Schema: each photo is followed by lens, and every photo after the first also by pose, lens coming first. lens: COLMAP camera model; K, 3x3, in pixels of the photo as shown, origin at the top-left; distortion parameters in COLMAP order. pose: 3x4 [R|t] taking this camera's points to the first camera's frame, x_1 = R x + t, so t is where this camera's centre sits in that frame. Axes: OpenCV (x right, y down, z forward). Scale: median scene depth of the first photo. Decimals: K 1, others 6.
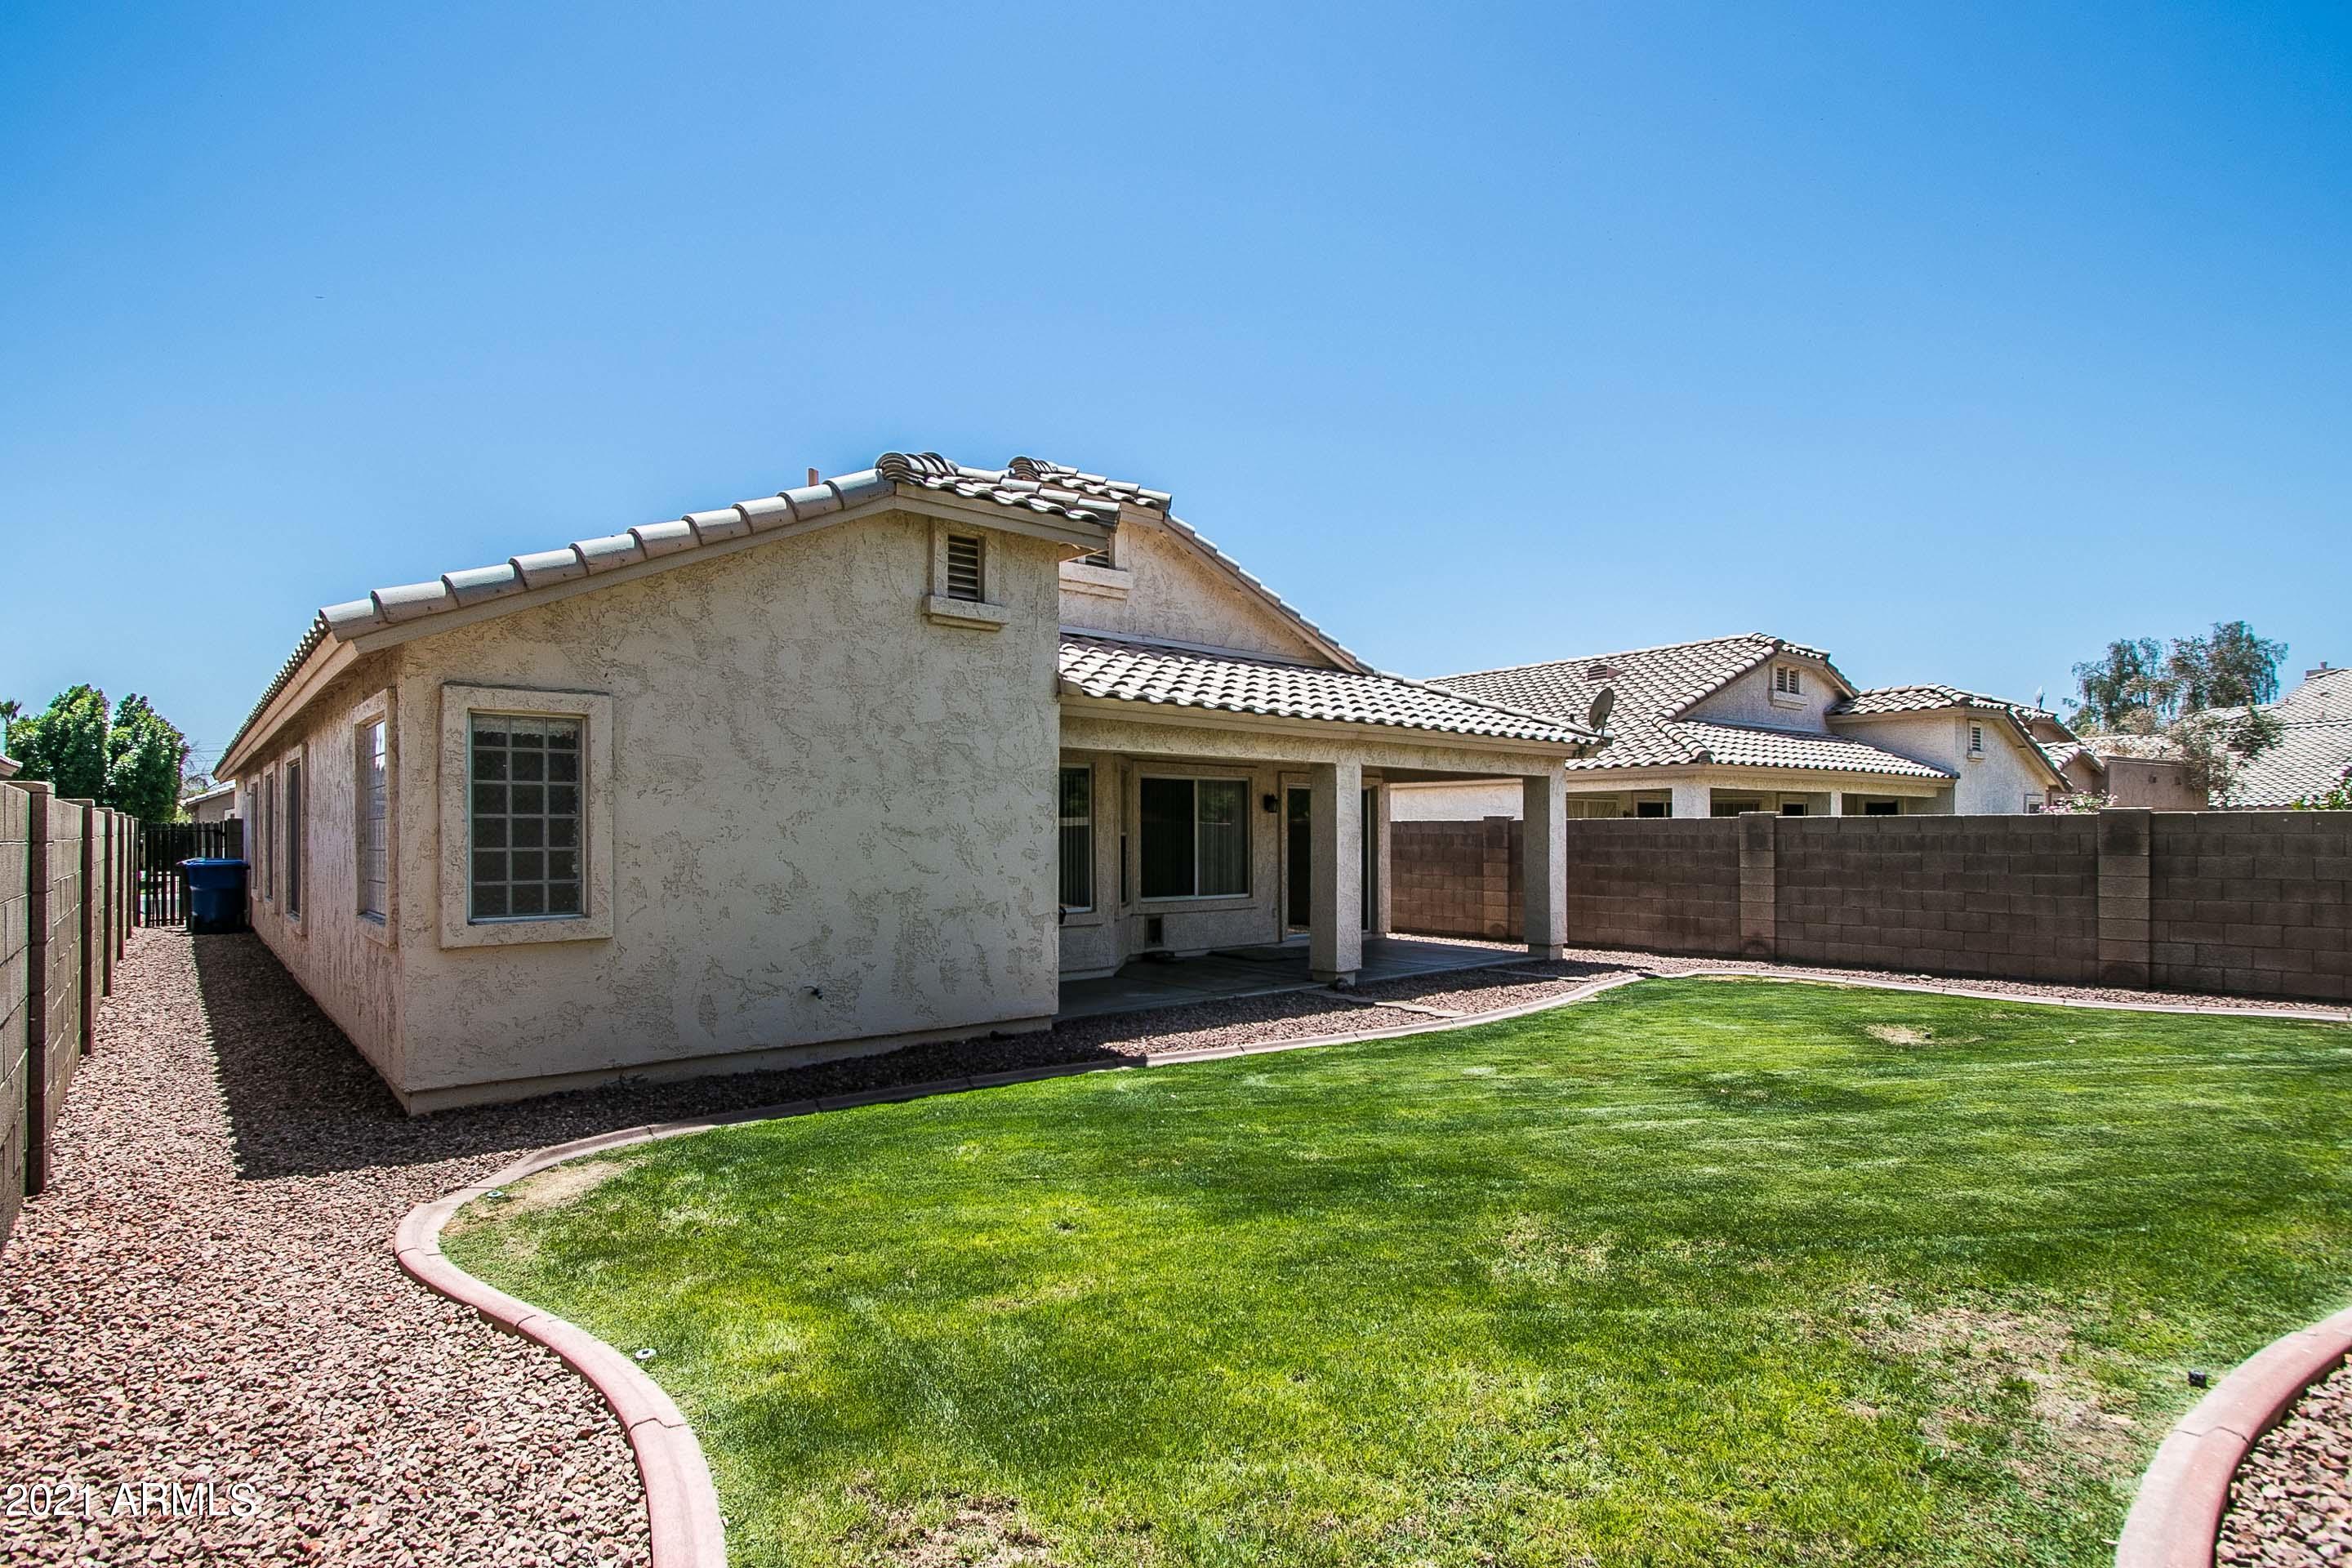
lens RADIAL K [[1177.4, 0, 1165.5], [0, 1177.4, 831.6], [0, 0, 1]] dist [-0.025218, 0.000689]
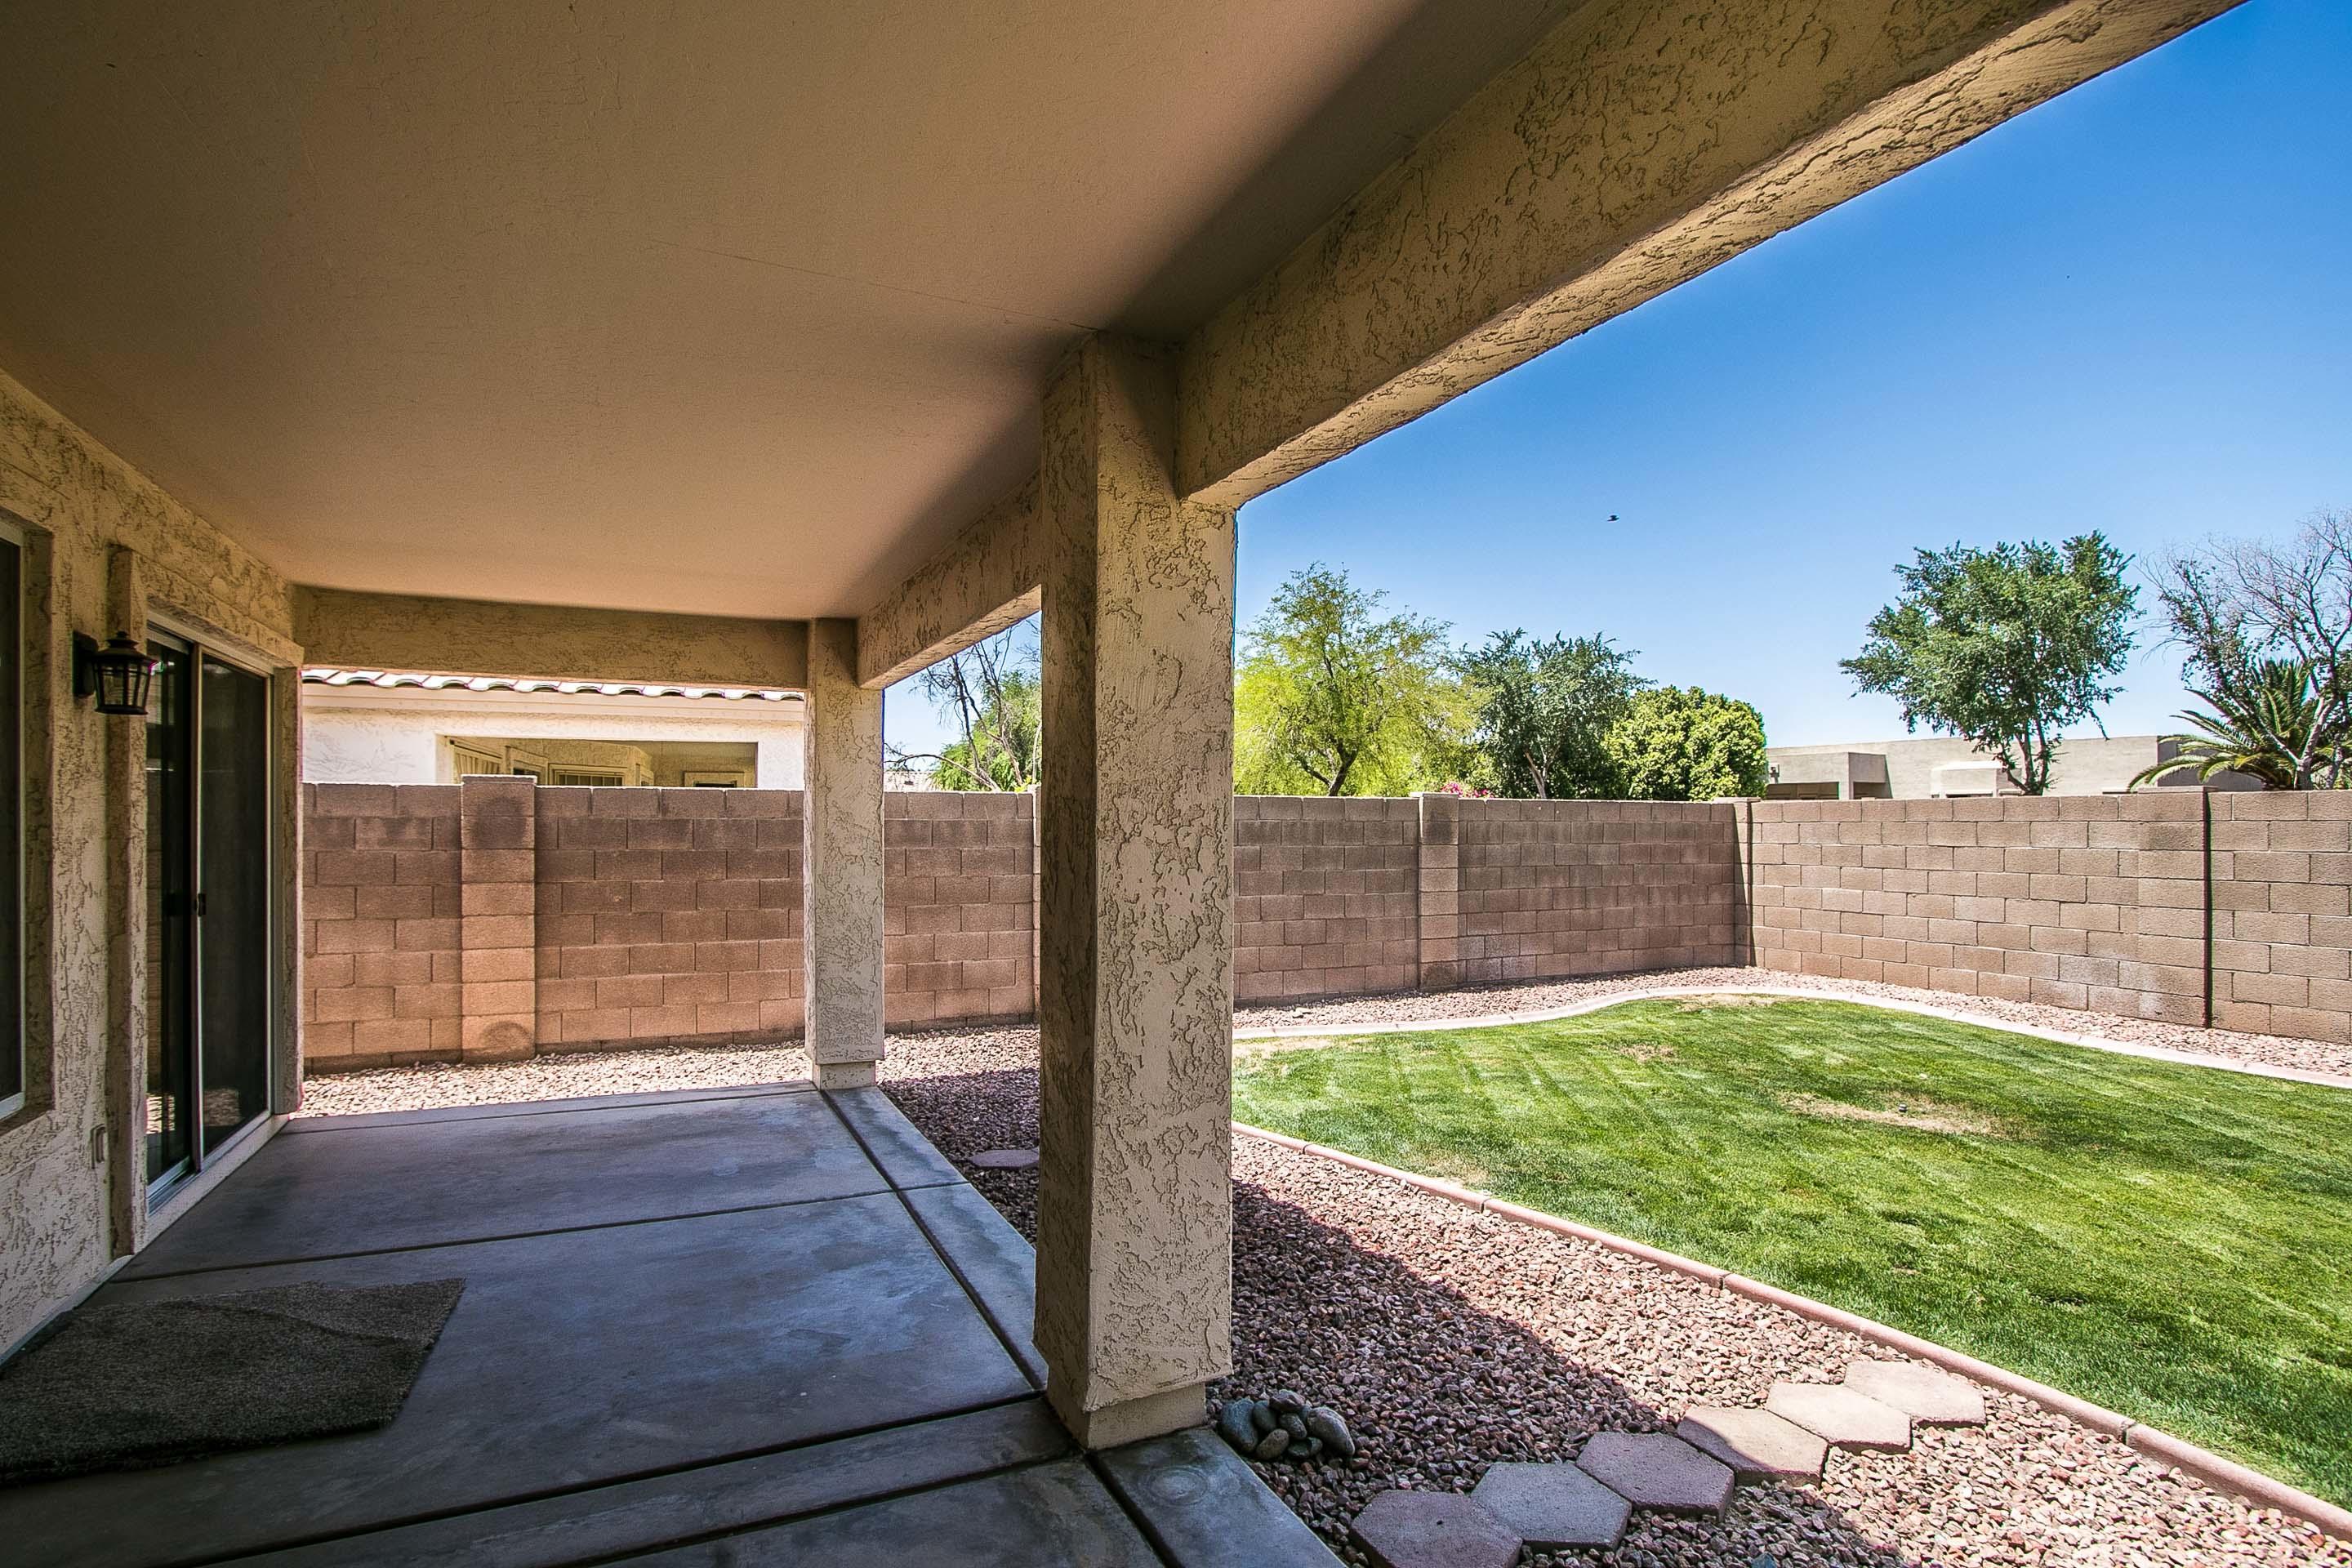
lens RADIAL K [[1129.4, 0, 1153.1], [0, 1129.4, 853.4], [0, 0, 1]] dist [-0.019437, 0.002156]
pose [[0.279582, -0.021828, 0.959874, -0.099987], [-0.003004, 0.999717, 0.023609, 0.009219], [-0.960117, -0.009484, 0.279437, 1.251290]]
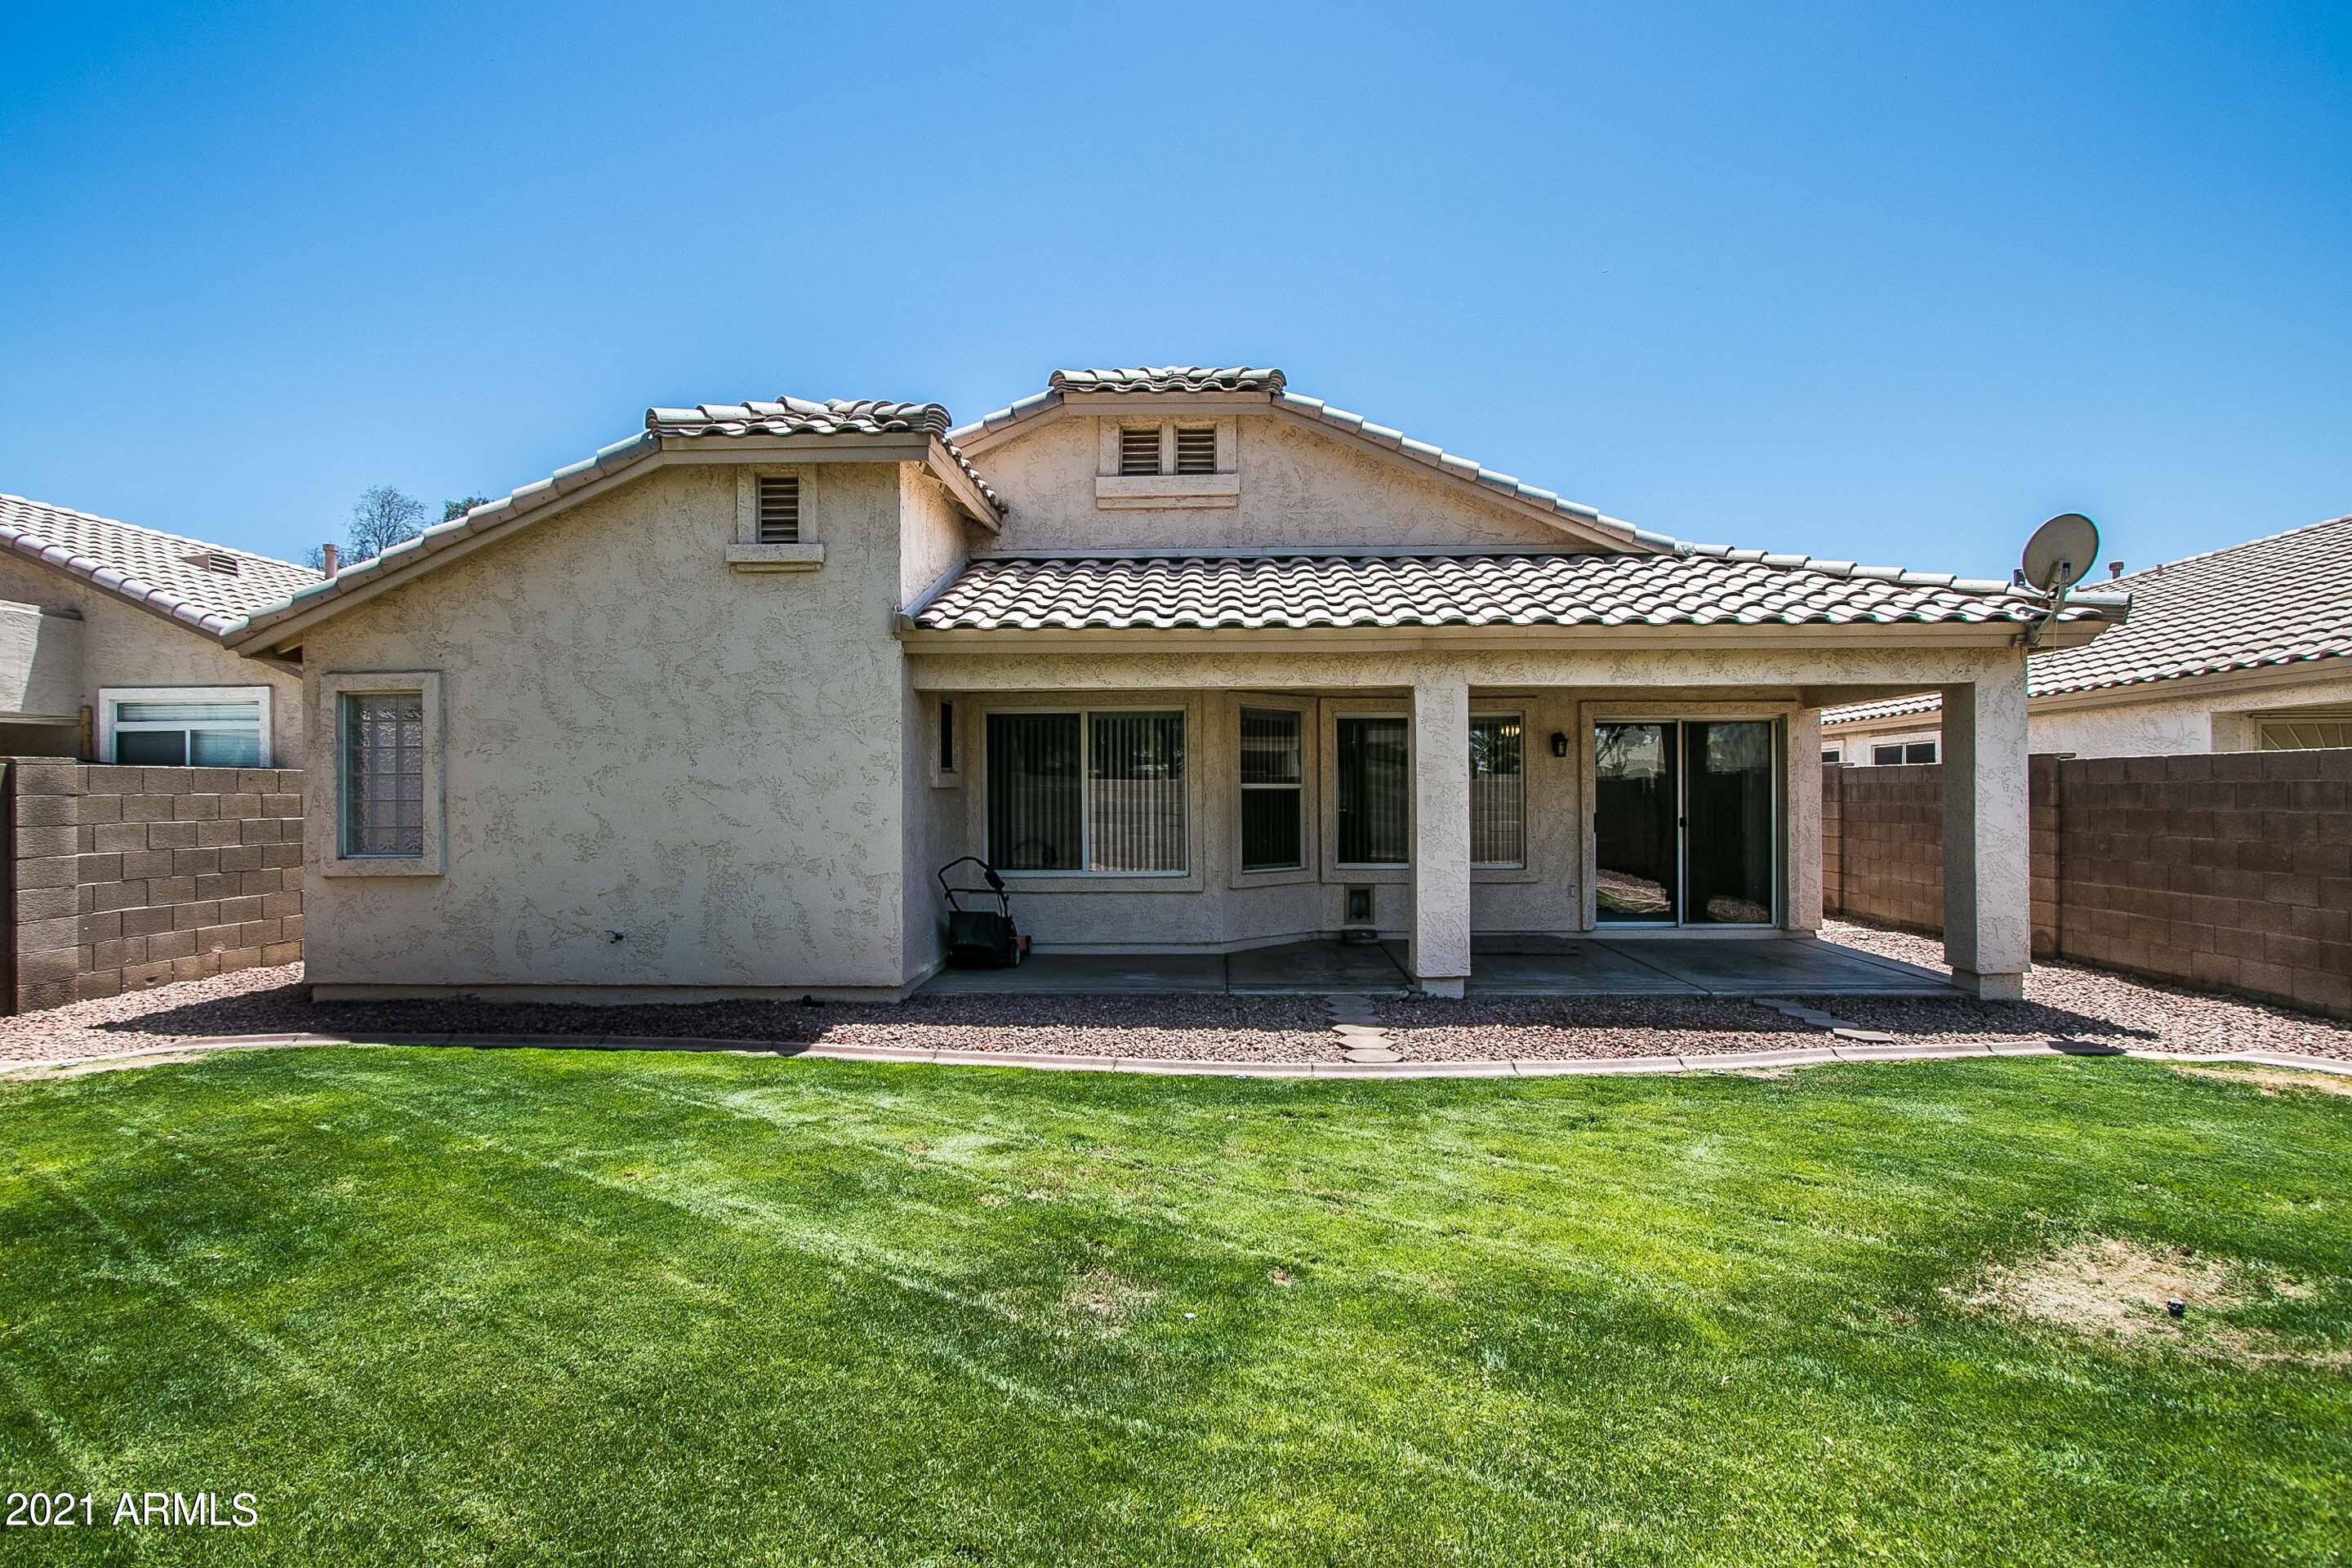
lens RADIAL K [[1129.4, 0, 1189.4], [0, 1129.4, 792.6], [0, 0, 1]] dist [-0.019437, 0.002156]
pose [[0.735478, -0.002278, -0.677545, 0.669879], [0.005336, 0.999983, 0.002431, 0.006109], [0.677527, -0.005403, 0.735478, 0.526992]]
